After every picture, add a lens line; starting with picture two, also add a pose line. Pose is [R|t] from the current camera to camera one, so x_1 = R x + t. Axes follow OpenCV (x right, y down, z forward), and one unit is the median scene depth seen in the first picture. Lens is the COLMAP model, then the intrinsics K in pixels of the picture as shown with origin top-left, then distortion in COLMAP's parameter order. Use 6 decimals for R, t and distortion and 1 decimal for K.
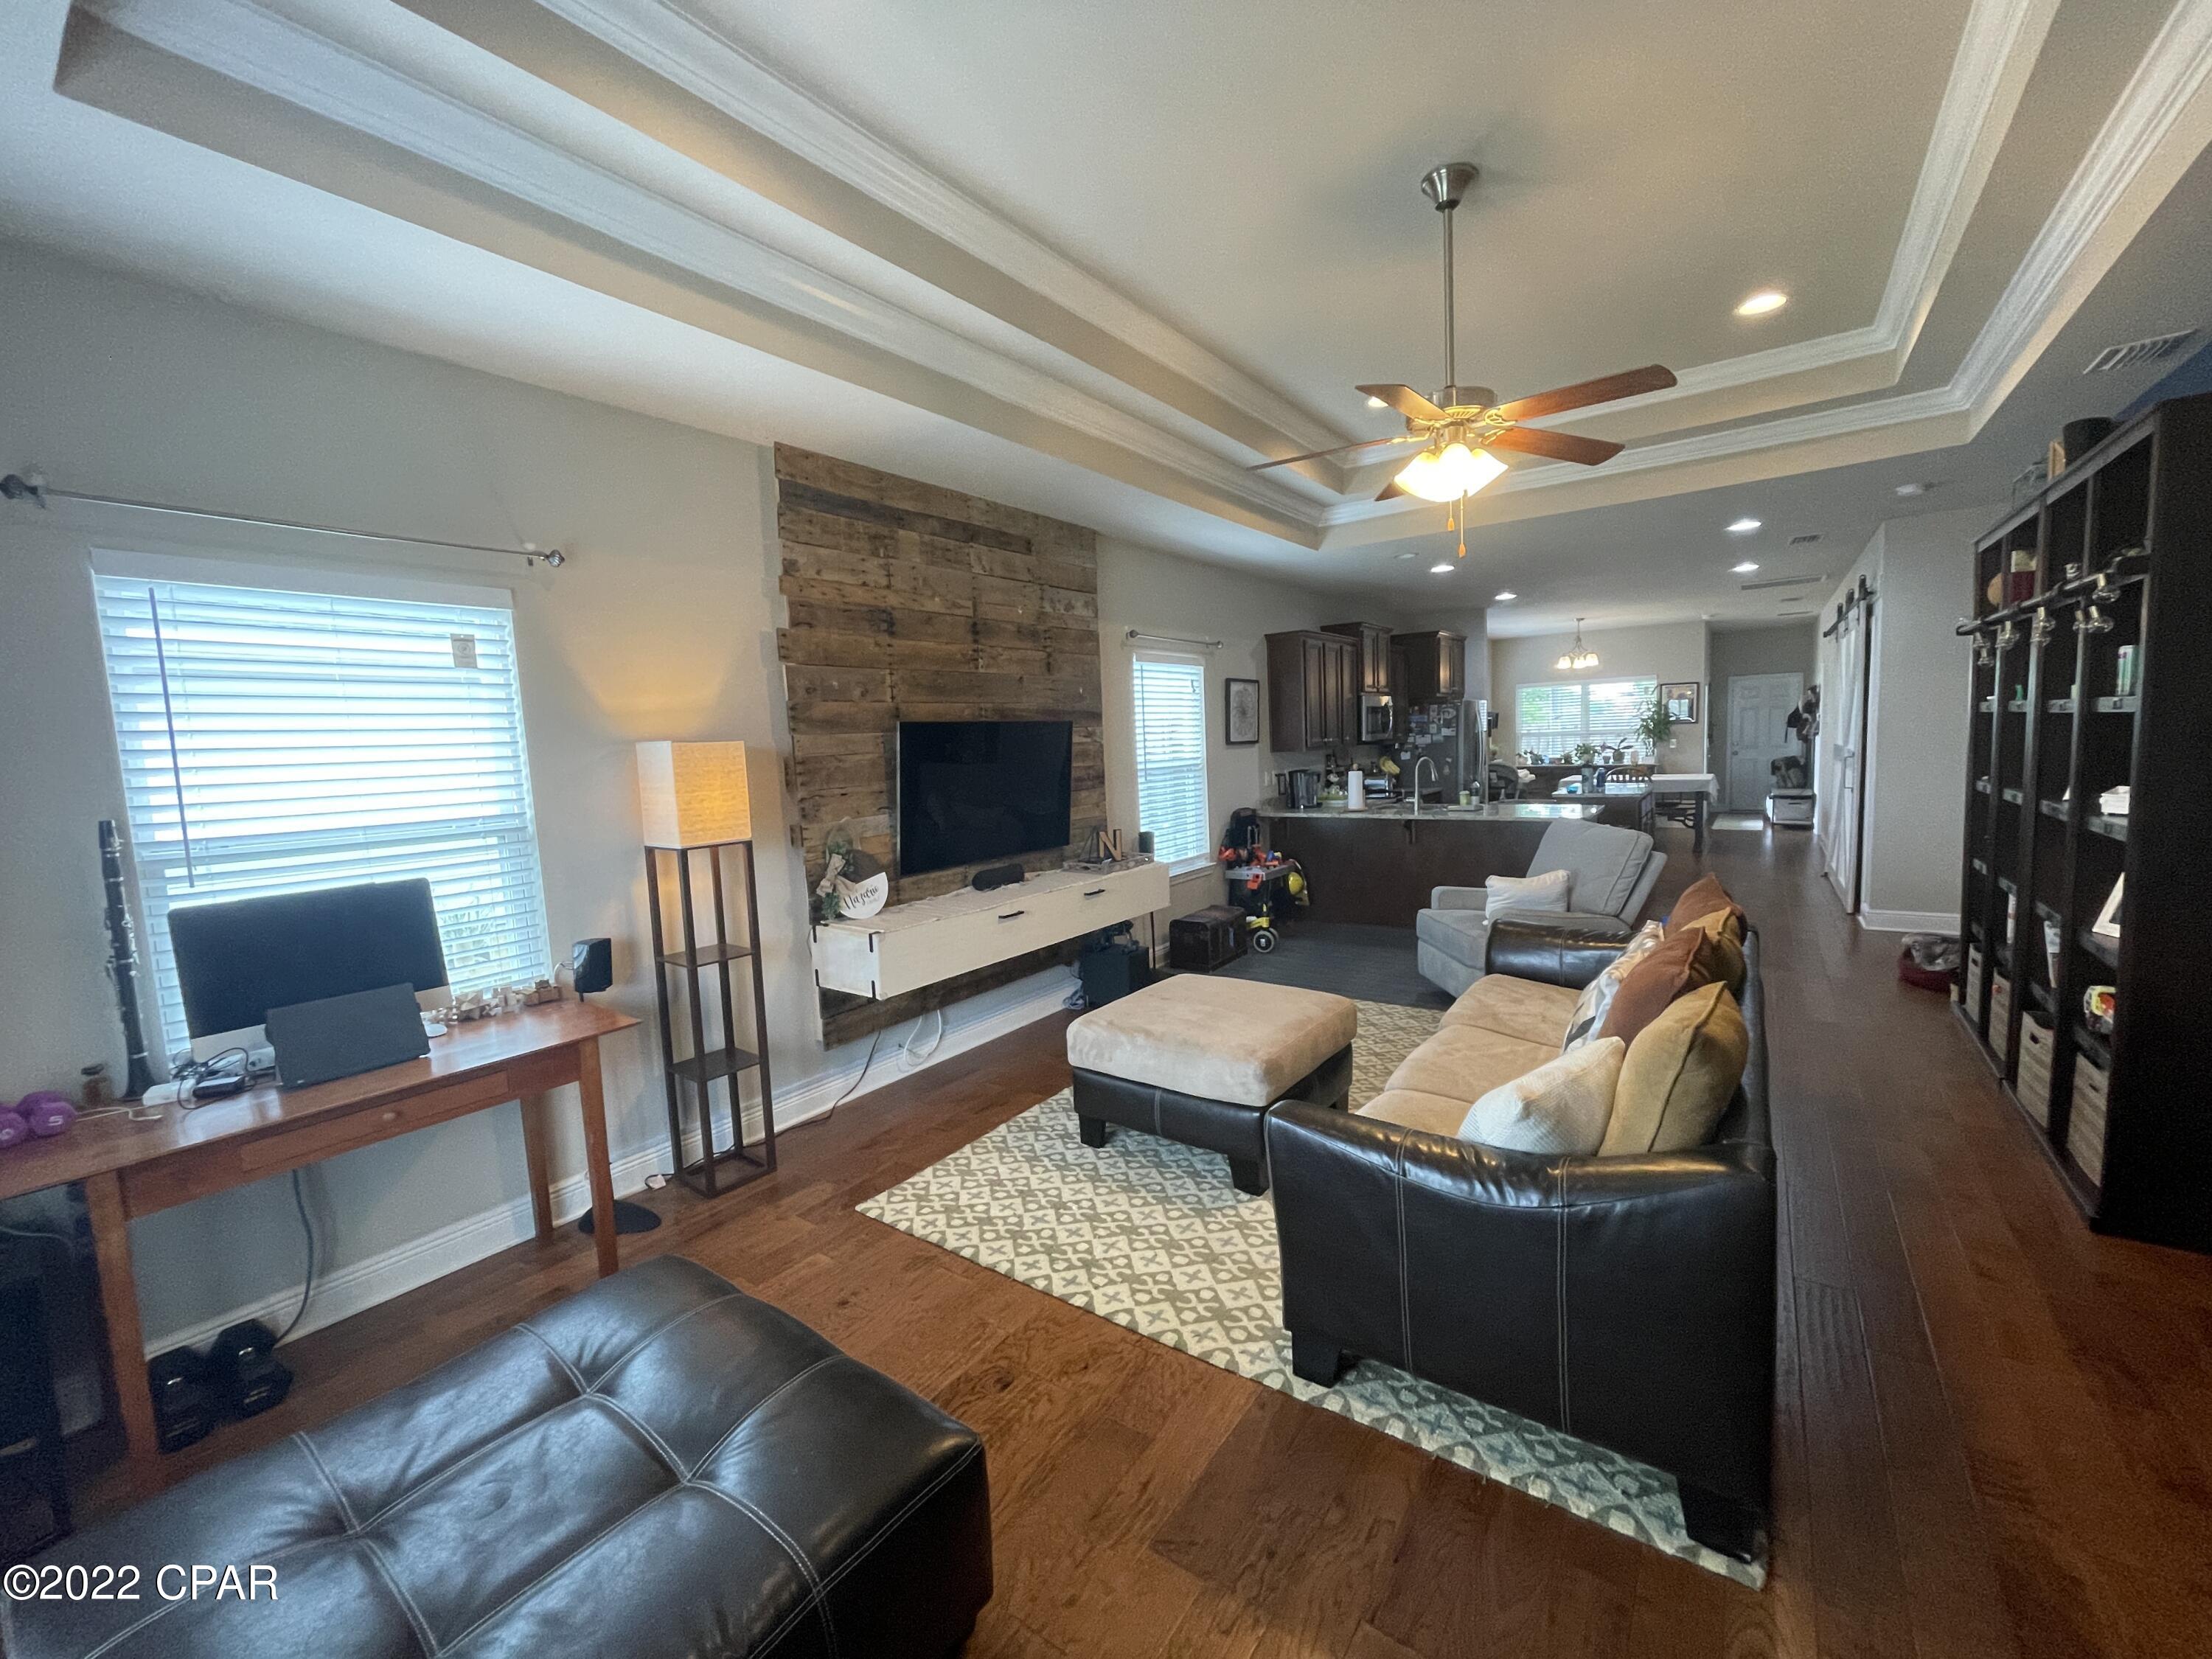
lens RADIAL K [[898.1, 0, 1103.9], [0, 898.1, 826.8], [0, 0, 1]] dist [0.000730, 0.000373]
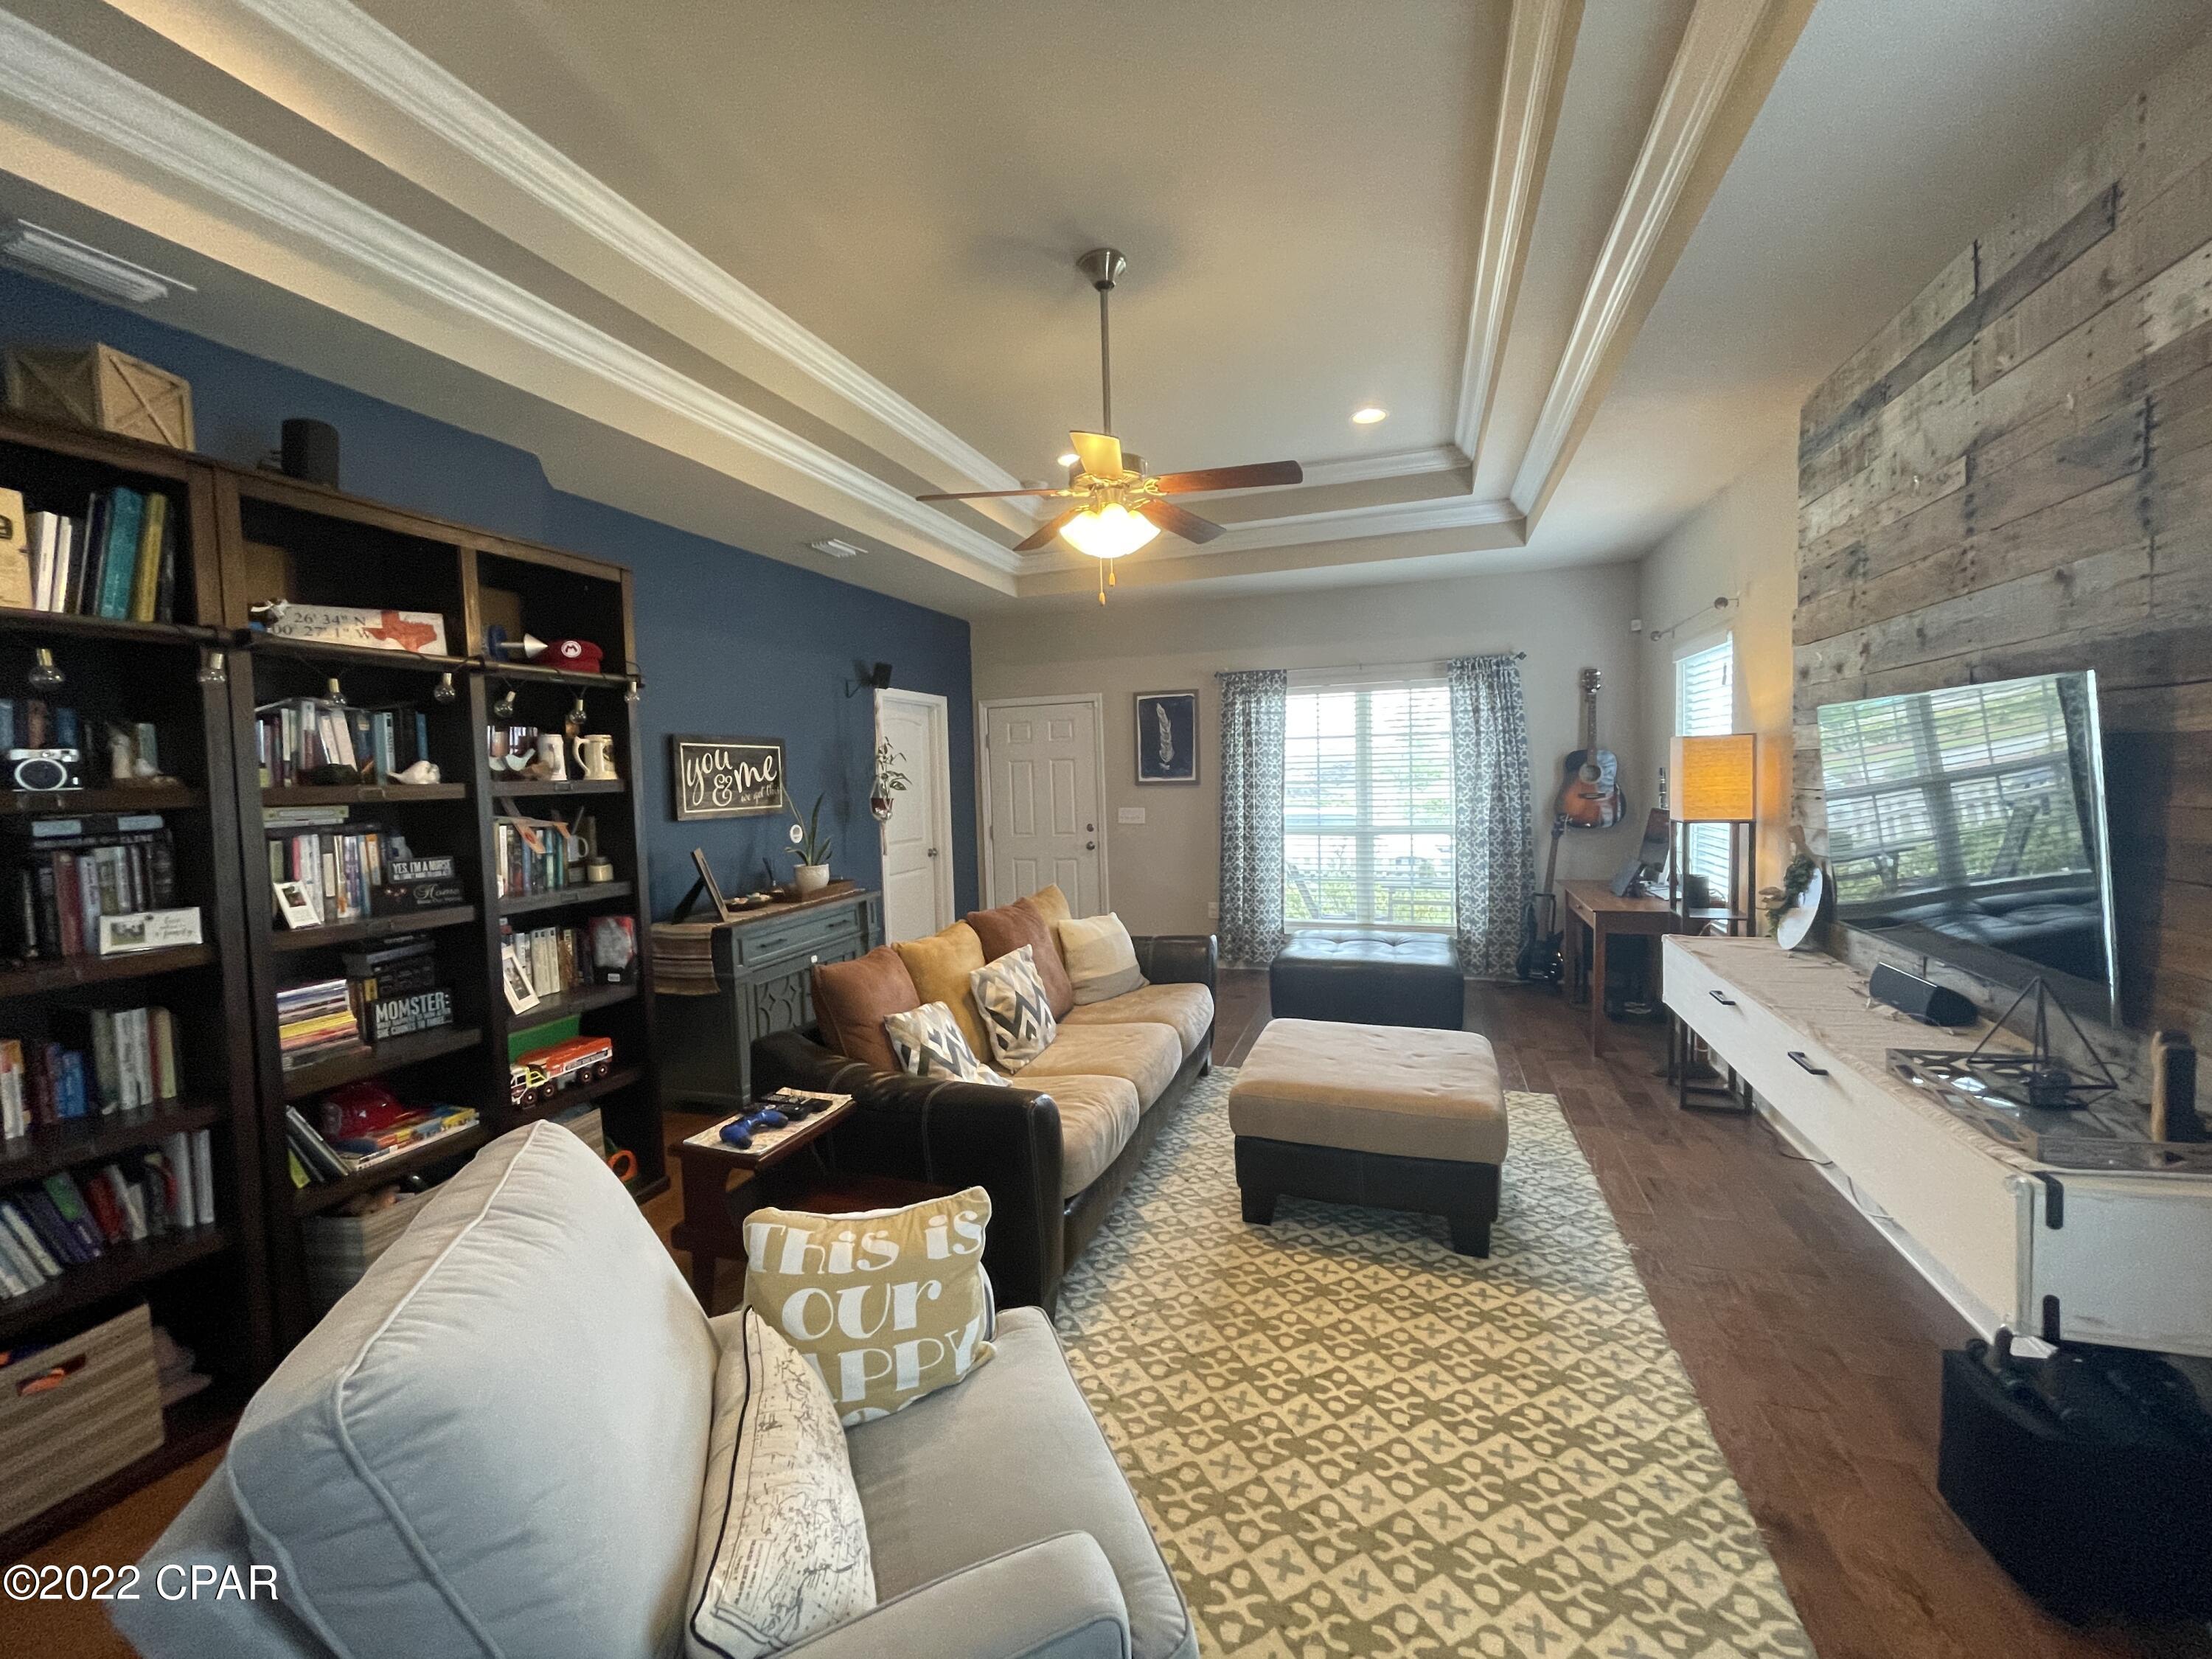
lens RADIAL K [[898.1, 0, 1103.9], [0, 898.1, 826.8], [0, 0, 1]] dist [0.000730, 0.000373]
pose [[-0.956857, 0.079959, -0.279340, 0.485362], [0.034040, 0.985618, 0.165524, -0.144502], [0.288558, 0.148874, -0.945818, 1.377521]]
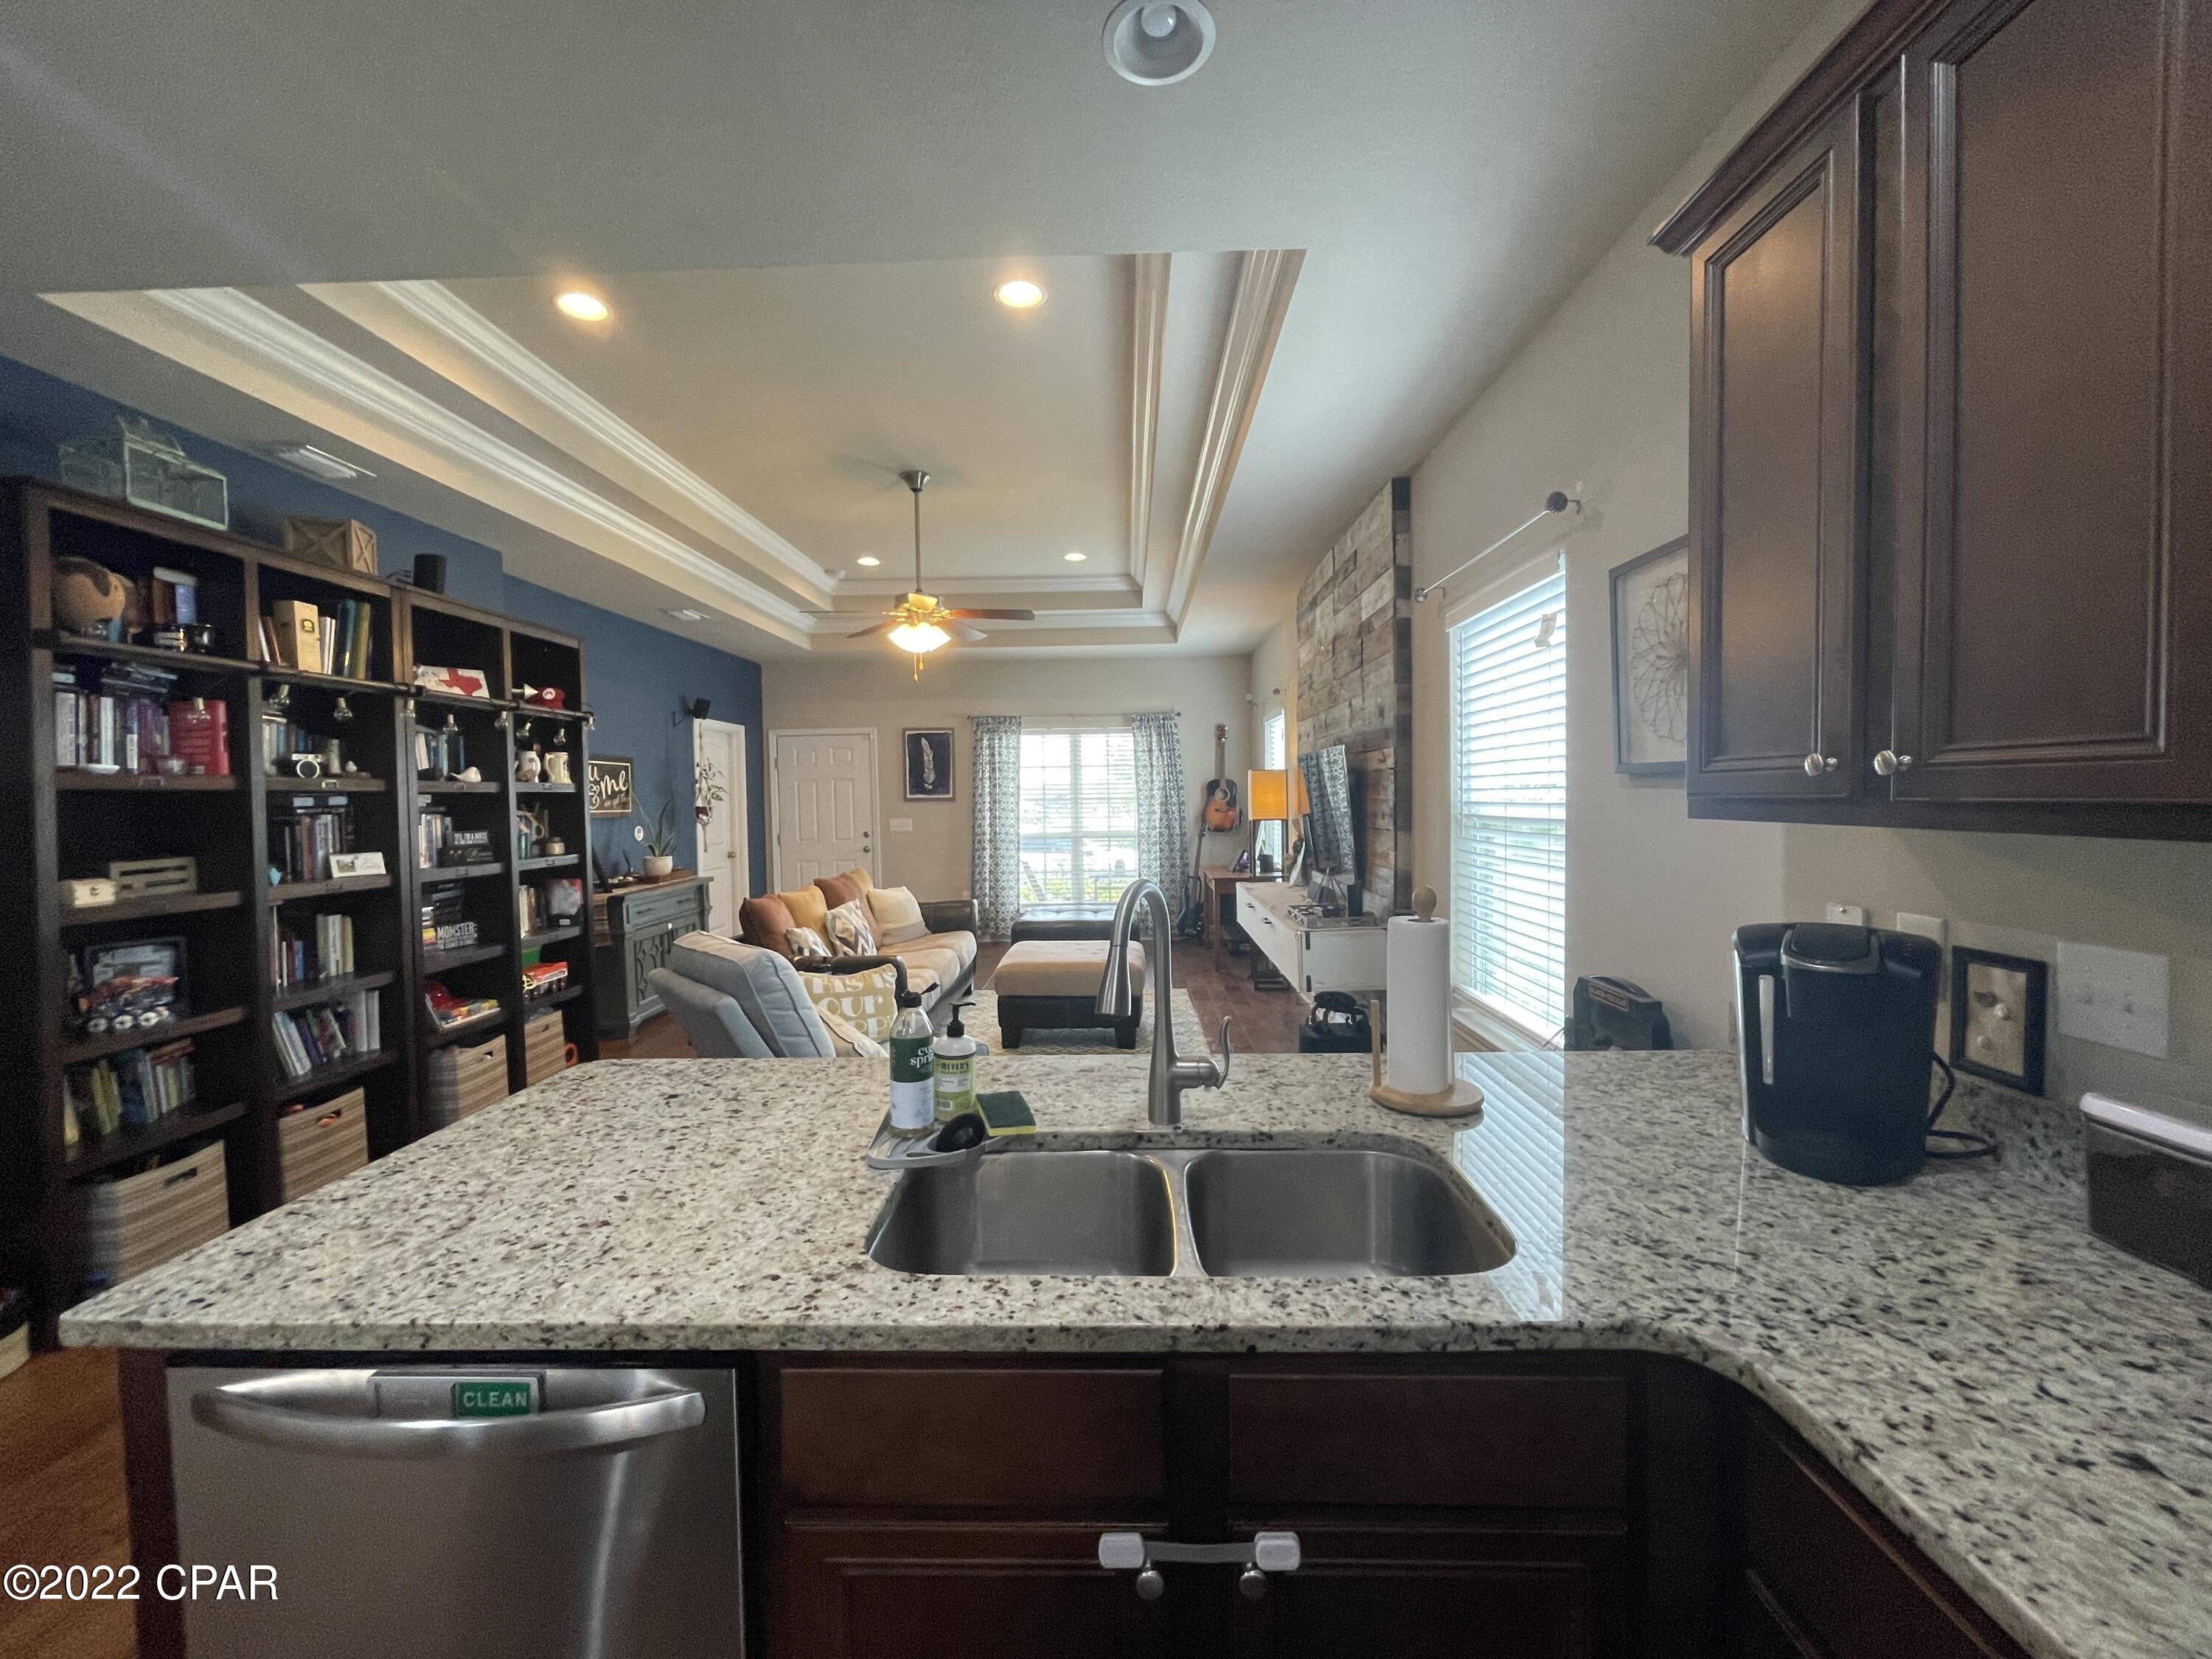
lens RADIAL K [[891.2, 0, 1096.3], [0, 891.2, 830.8], [0, 0, 1]] dist [-0.001960, -0.000242]
pose [[-0.834073, 0.070289, -0.547157, 0.726144], [-0.009963, 0.989769, 0.142334, -0.175768], [0.551564, 0.124168, -0.824839, 1.788105]]
